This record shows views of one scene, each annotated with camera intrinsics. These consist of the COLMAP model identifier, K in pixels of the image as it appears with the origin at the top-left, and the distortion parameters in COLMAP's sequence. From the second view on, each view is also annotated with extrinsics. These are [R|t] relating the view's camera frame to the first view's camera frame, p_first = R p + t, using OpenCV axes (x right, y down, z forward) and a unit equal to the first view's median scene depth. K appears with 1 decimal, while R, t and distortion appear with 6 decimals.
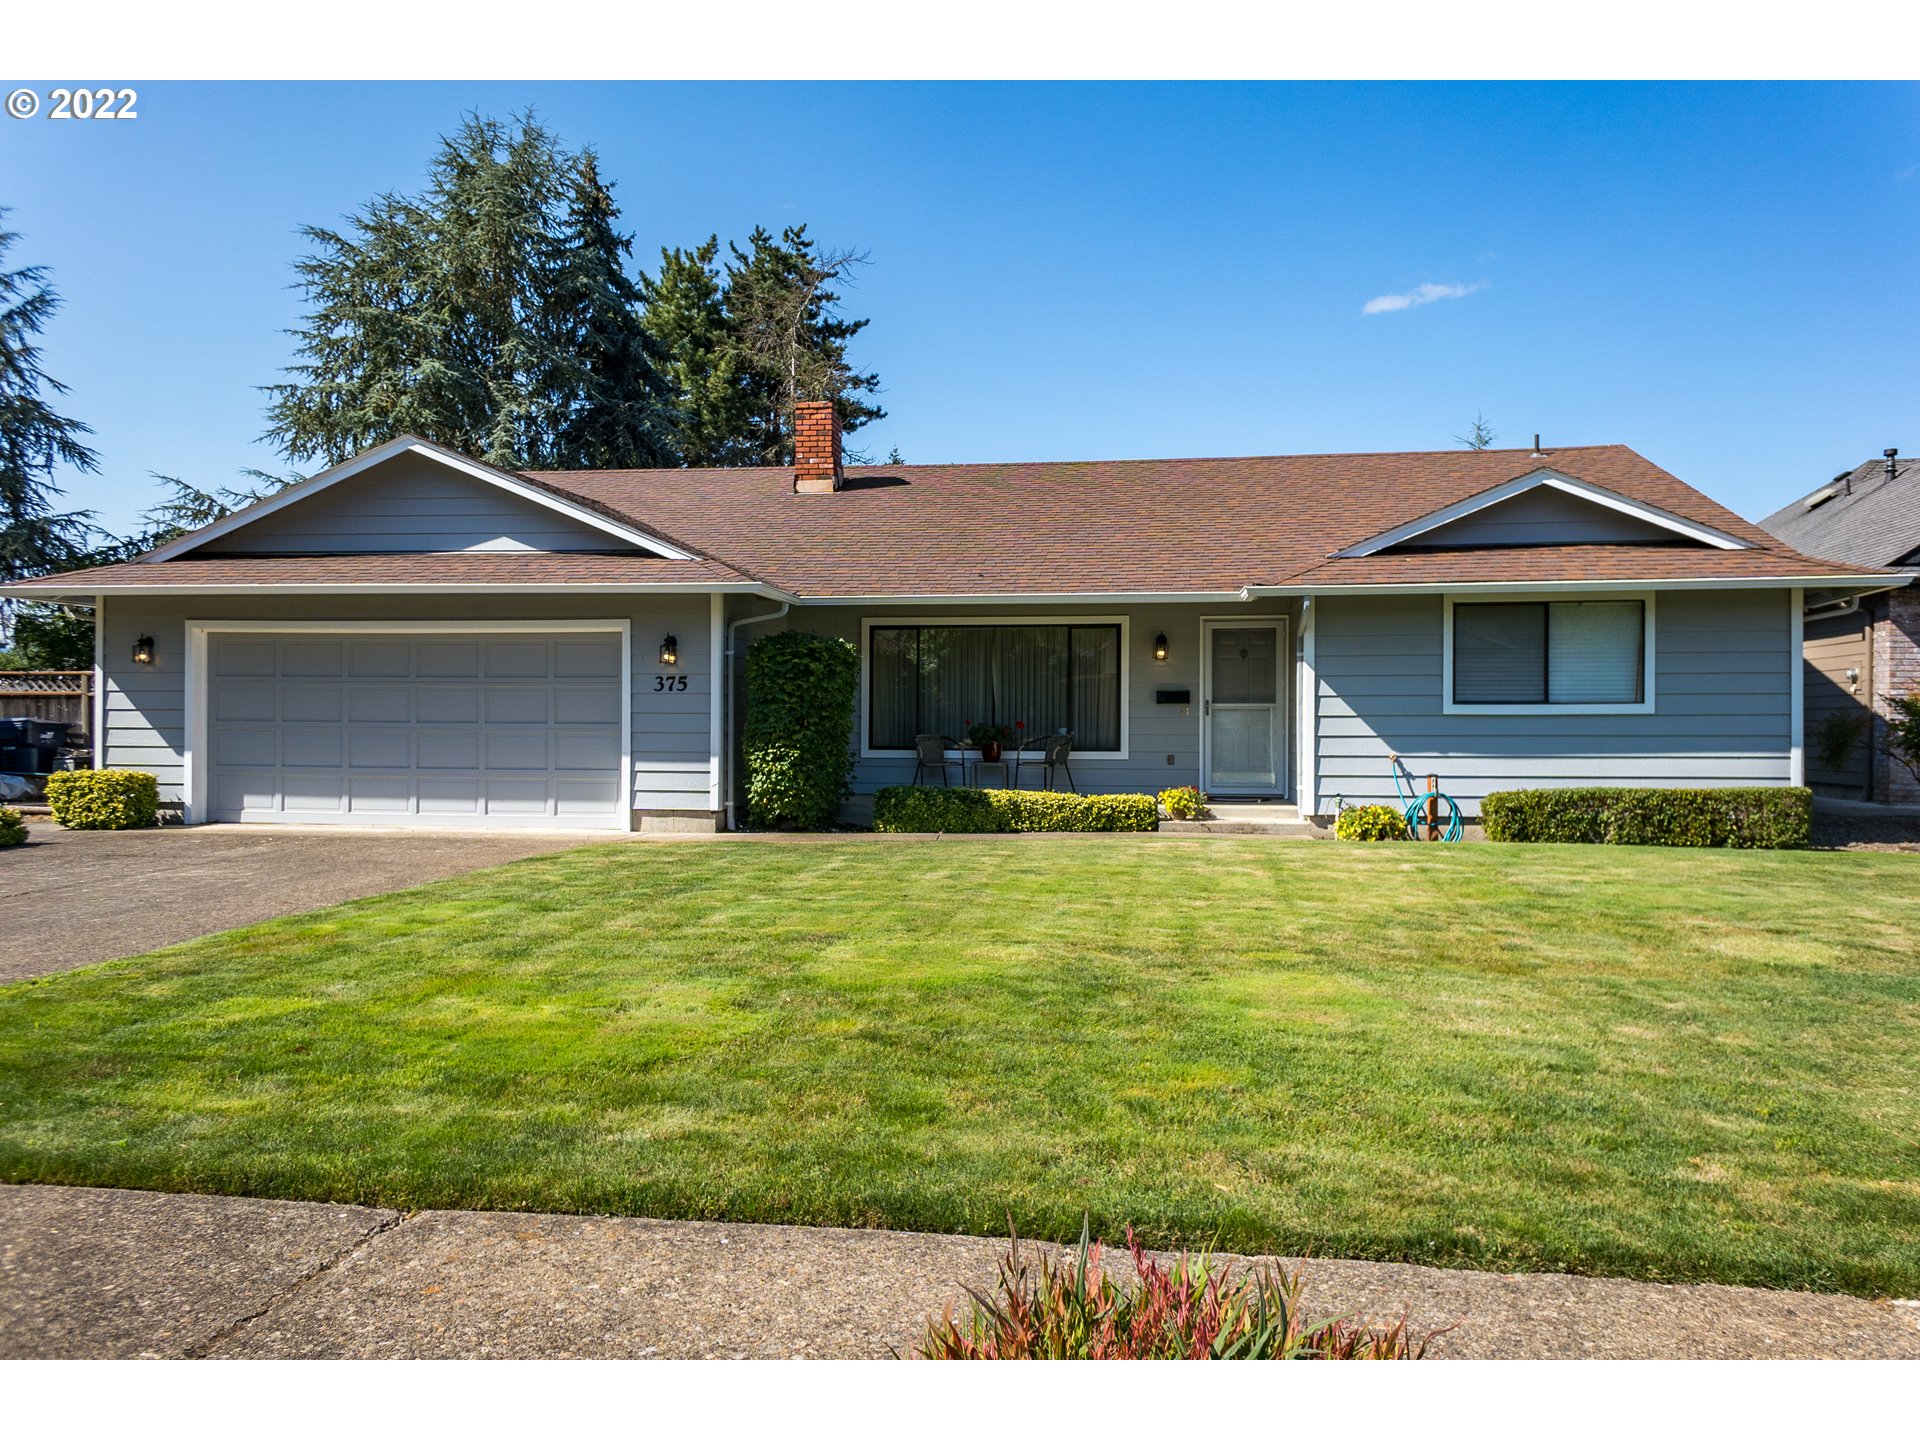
lens RADIAL K [[1339.1, 0, 991.7], [0, 1339.1, 719.1], [0, 0, 1]] dist [0.032608, -0.023921]
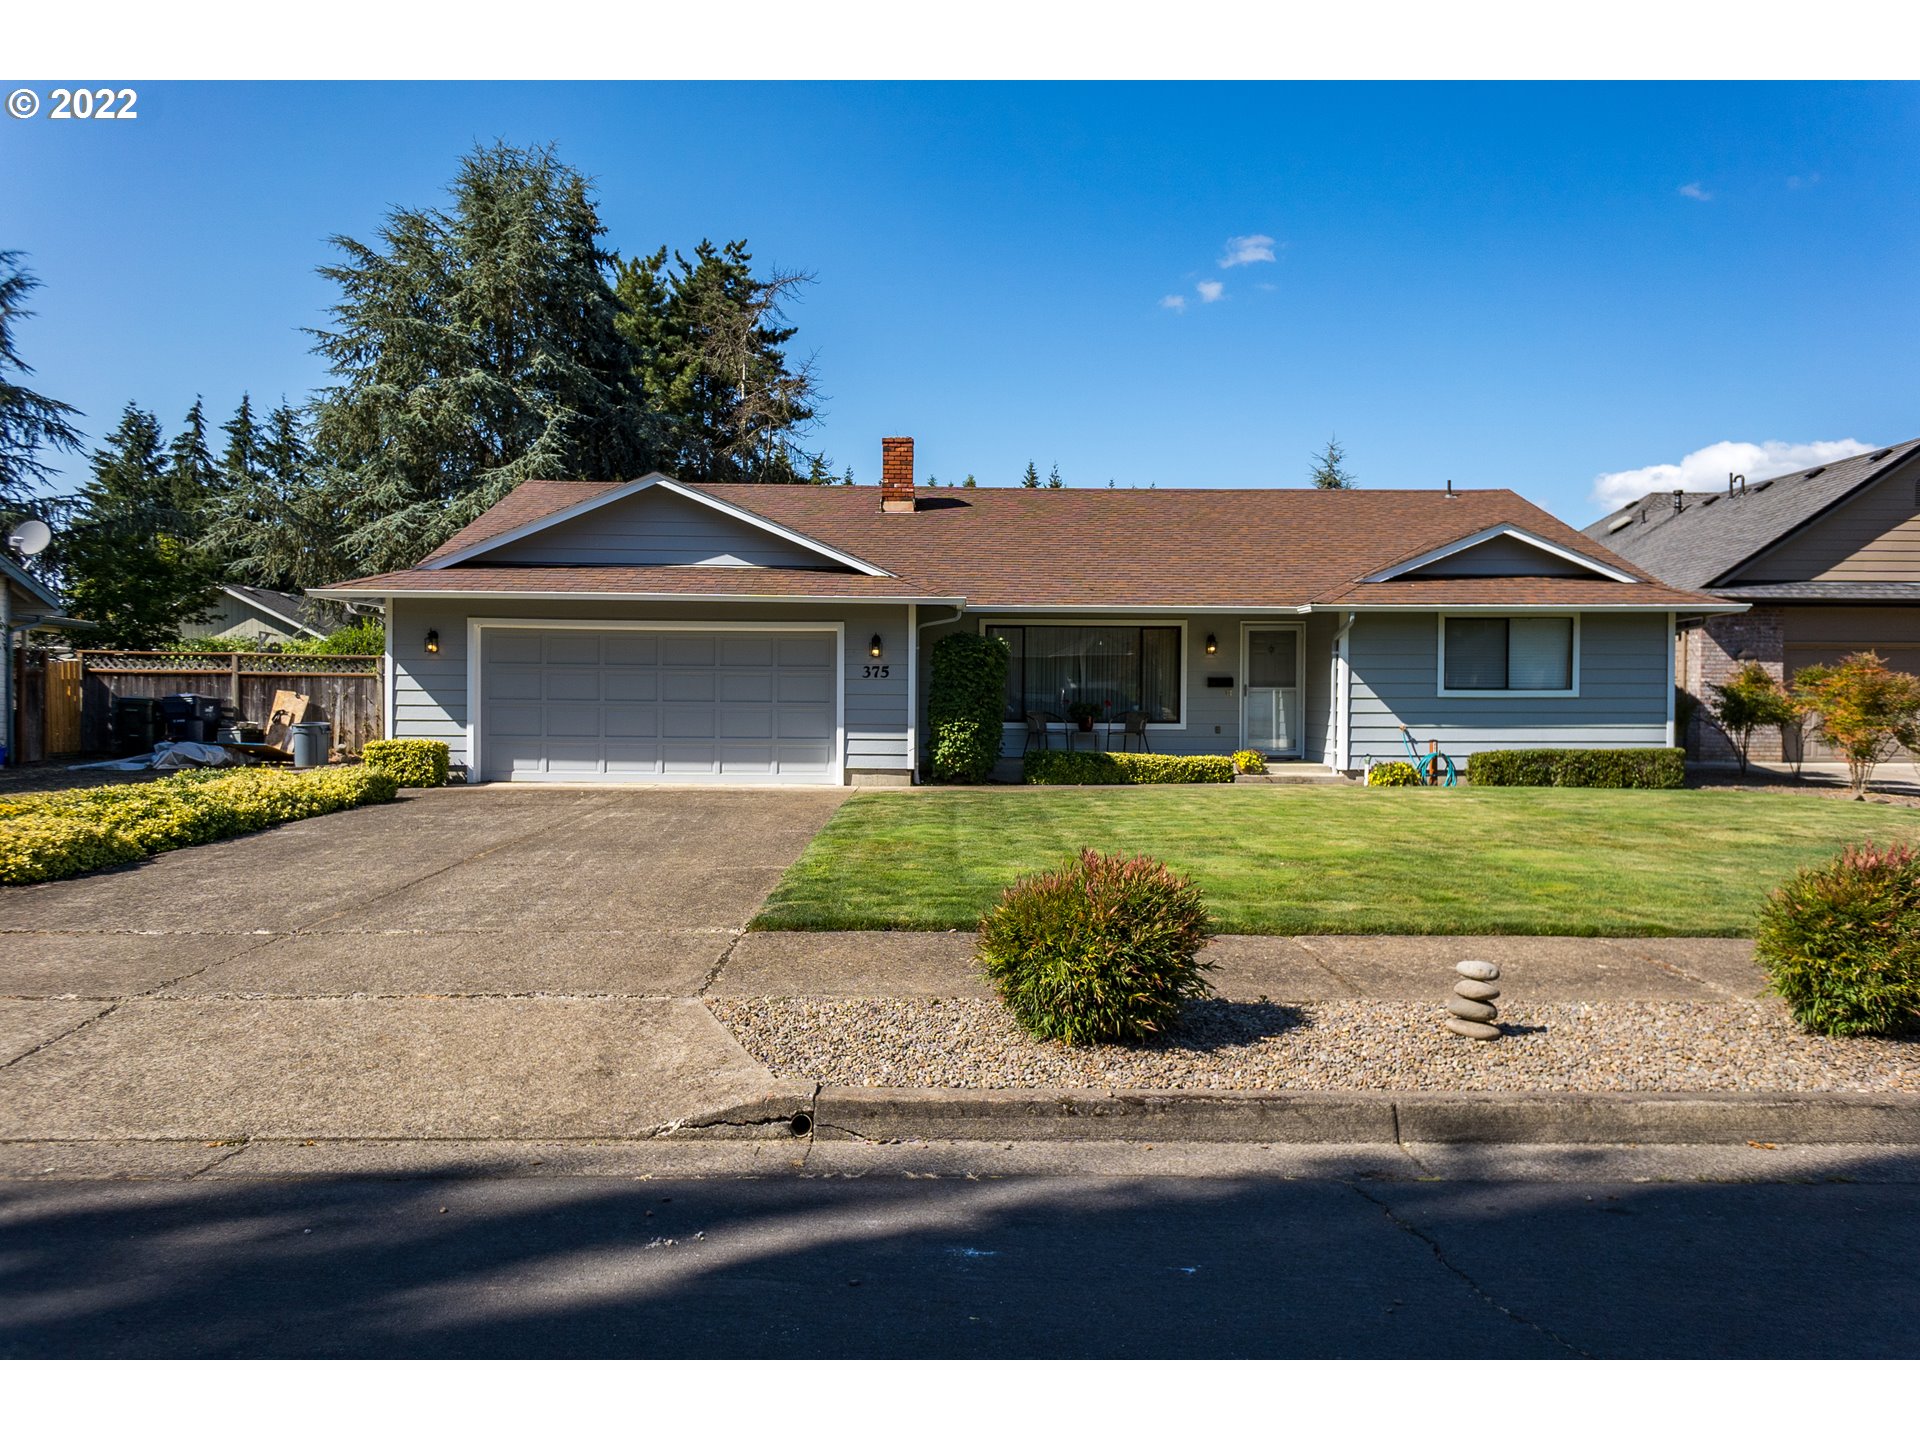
lens RADIAL K [[1322.3, 0, 971.1], [0, 1322.3, 707.0], [0, 0, 1]] dist [0.040053, -0.040601]
pose [[0.988103, 0.000895, 0.153789, -0.335429], [-0.003118, 0.999894, 0.014215, -0.010632], [-0.153760, -0.014525, 0.988002, -0.274084]]
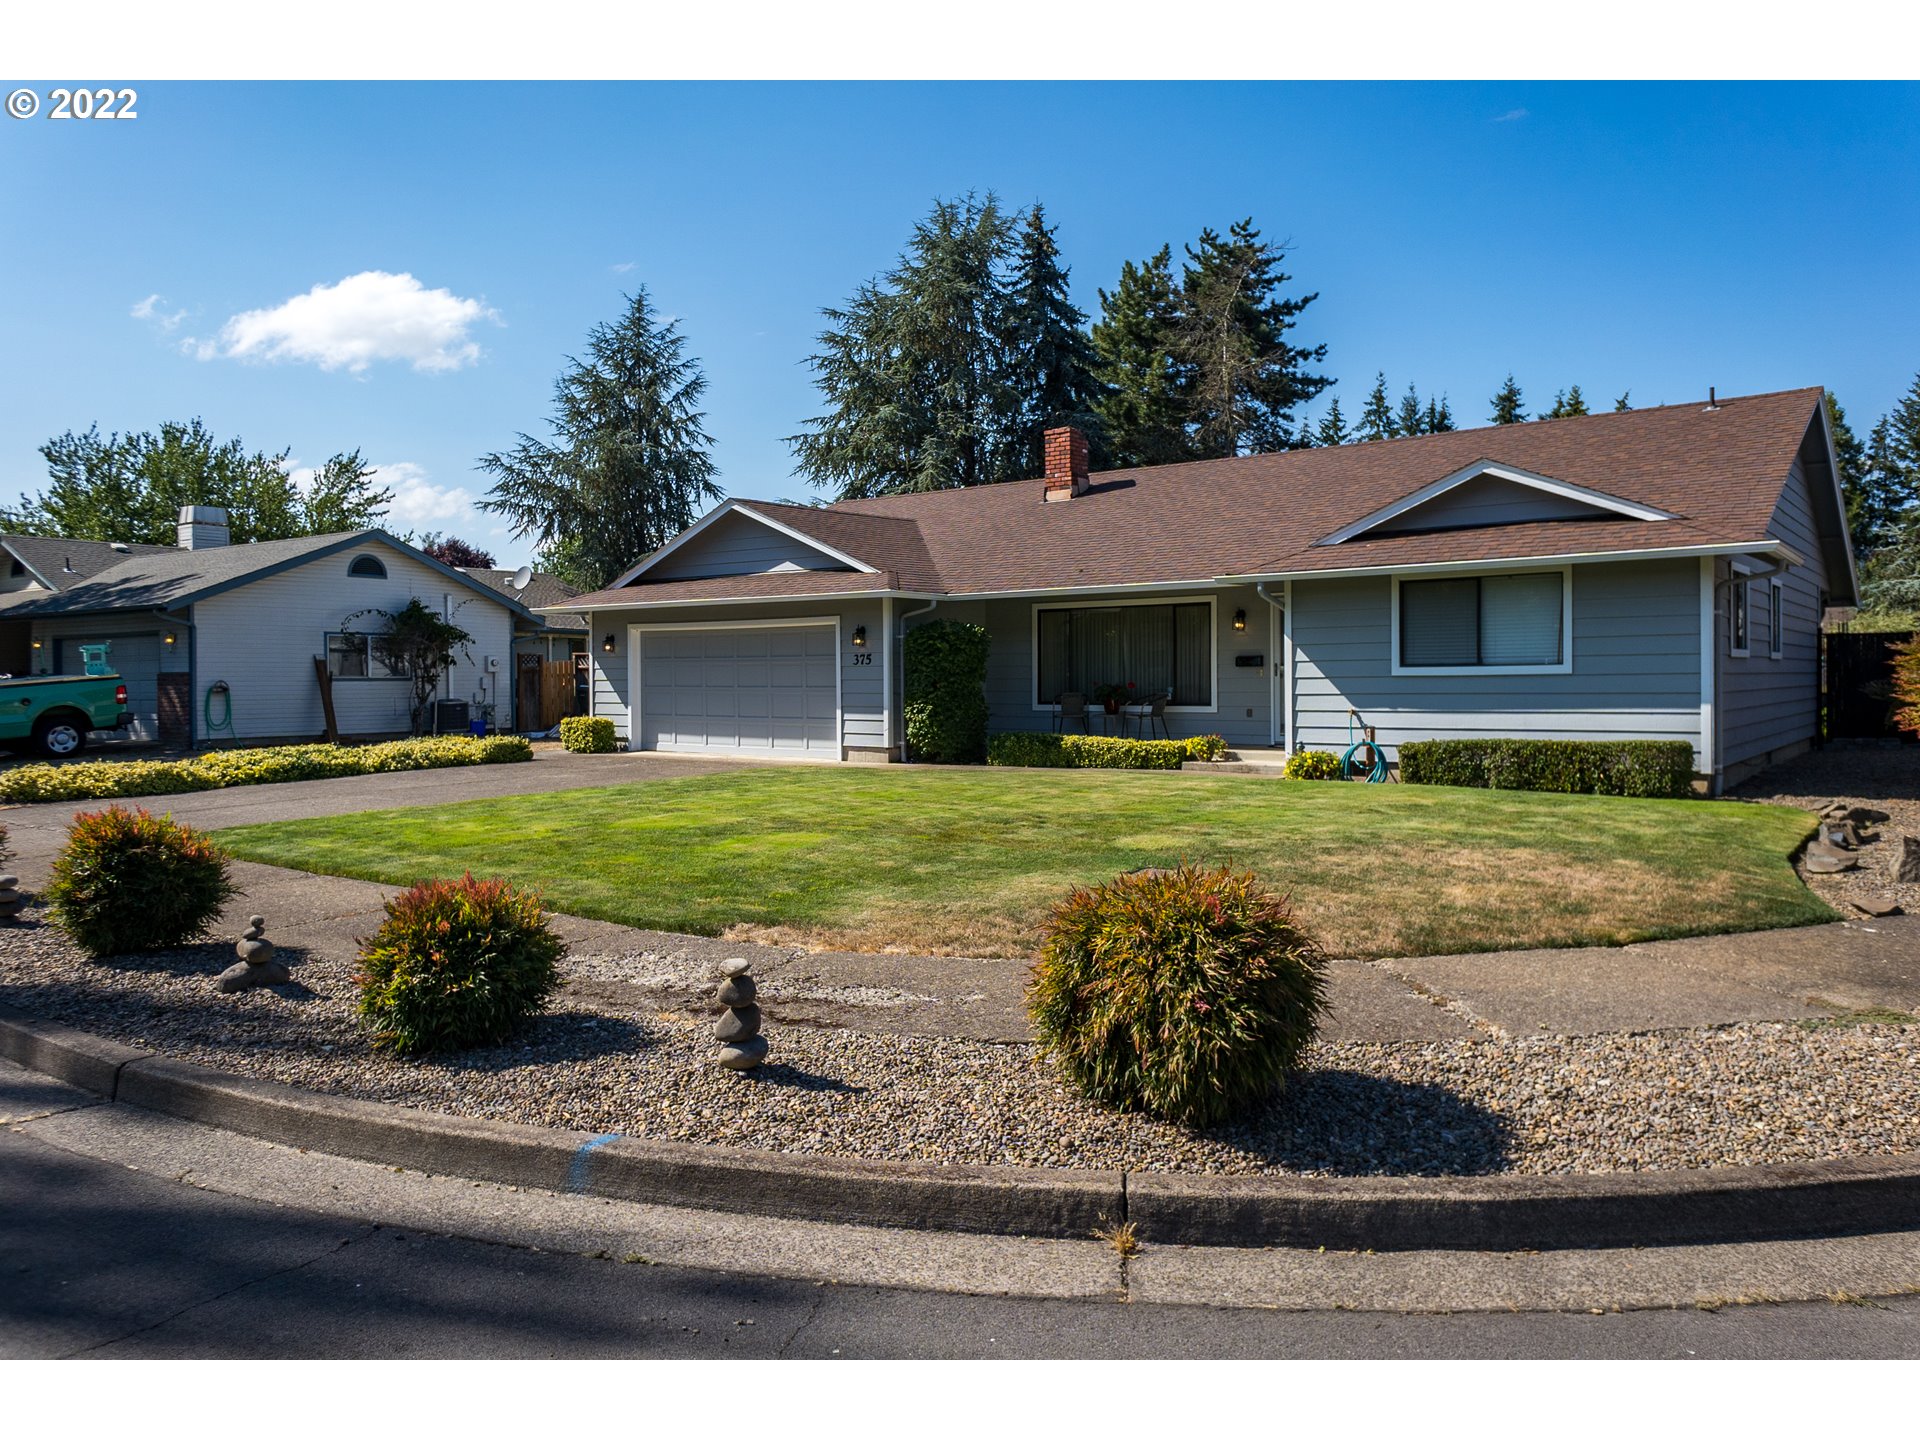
lens RADIAL K [[1368.2, 0, 962.9], [0, 1368.2, 671.0], [0, 0, 1]] dist [0.029601, -0.001686]
pose [[0.865123, -0.012364, -0.501408, 0.579294], [0.014236, 0.999899, -0.000093, -0.012091], [0.501358, -0.007058, 0.865211, -0.218753]]
